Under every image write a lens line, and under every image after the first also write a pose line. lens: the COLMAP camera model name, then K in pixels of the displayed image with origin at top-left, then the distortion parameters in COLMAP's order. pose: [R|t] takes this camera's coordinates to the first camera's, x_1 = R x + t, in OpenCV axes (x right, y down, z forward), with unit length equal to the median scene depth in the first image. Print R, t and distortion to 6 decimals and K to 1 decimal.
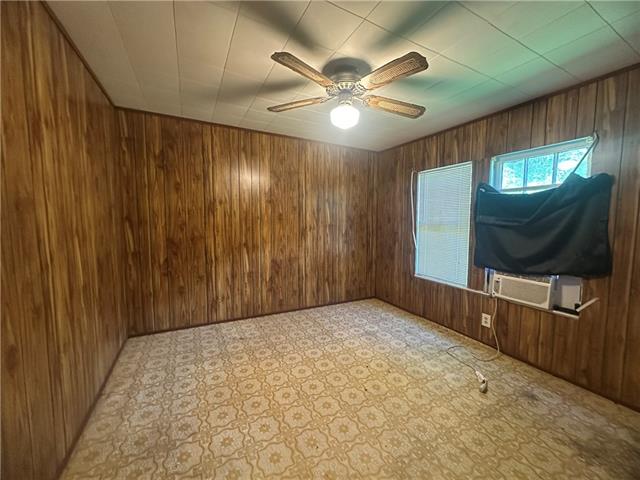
lens RADIAL K [[258.0, 0, 323.9], [0, 258.0, 239.2], [0, 0, 1]] dist [0.000261, -0.000430]
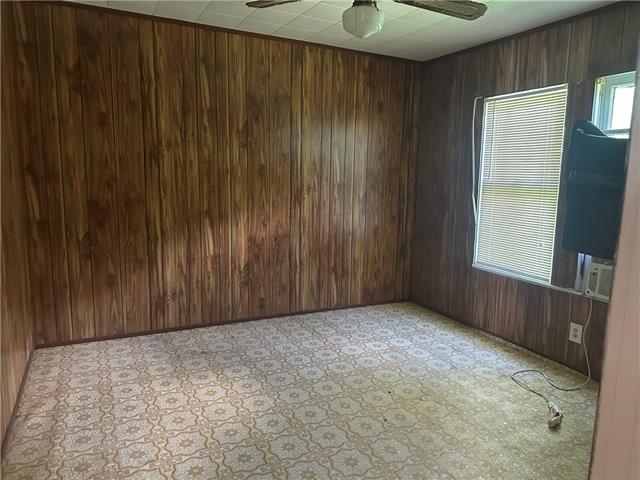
lens RADIAL K [[451.1, 0, 319.5], [0, 451.1, 240.9], [0, 0, 1]] dist [0.076745, -0.091955]
pose [[0.999575, 0.016185, -0.024243, 0.004090], [-0.014445, 0.997420, 0.070314, 0.008832], [0.025319, -0.069934, 0.997230, -0.149169]]
